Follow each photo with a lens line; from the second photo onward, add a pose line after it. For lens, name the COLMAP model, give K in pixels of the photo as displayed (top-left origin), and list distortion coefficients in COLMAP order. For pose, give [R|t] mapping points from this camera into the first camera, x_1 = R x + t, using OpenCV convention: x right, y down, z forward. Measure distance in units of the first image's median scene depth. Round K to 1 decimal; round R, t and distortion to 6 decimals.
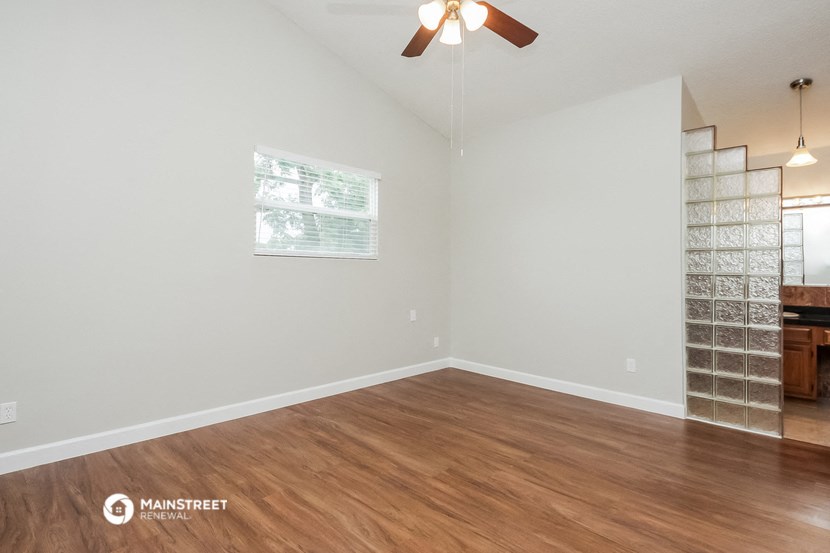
lens RADIAL K [[413.3, 0, 419.2], [0, 413.3, 270.1], [0, 0, 1]] dist [-0.001102, -0.000711]
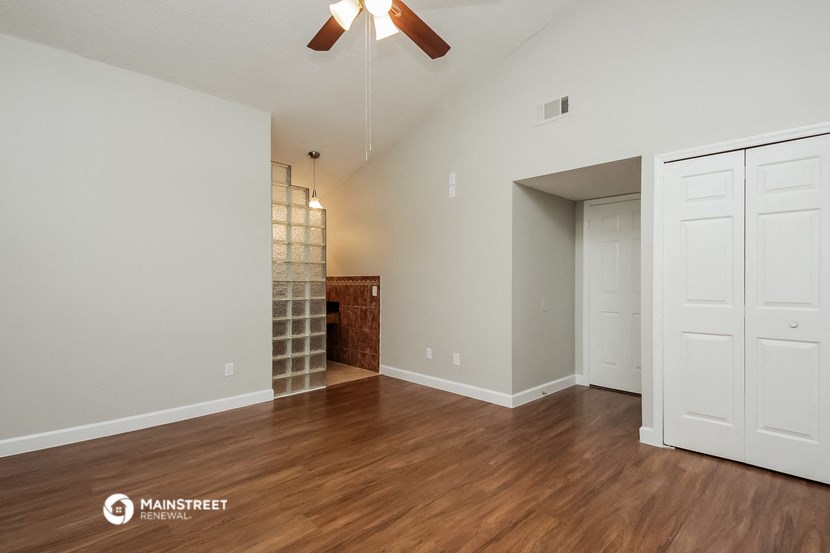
lens RADIAL K [[413.3, 0, 418.4], [0, 413.3, 280.7], [0, 0, 1]] dist [-0.001102, -0.000711]
pose [[0.008347, -0.013753, 0.999871, -0.732464], [-0.001411, 0.999904, 0.013765, -0.010563], [-0.999964, -0.001525, 0.008327, 0.725997]]
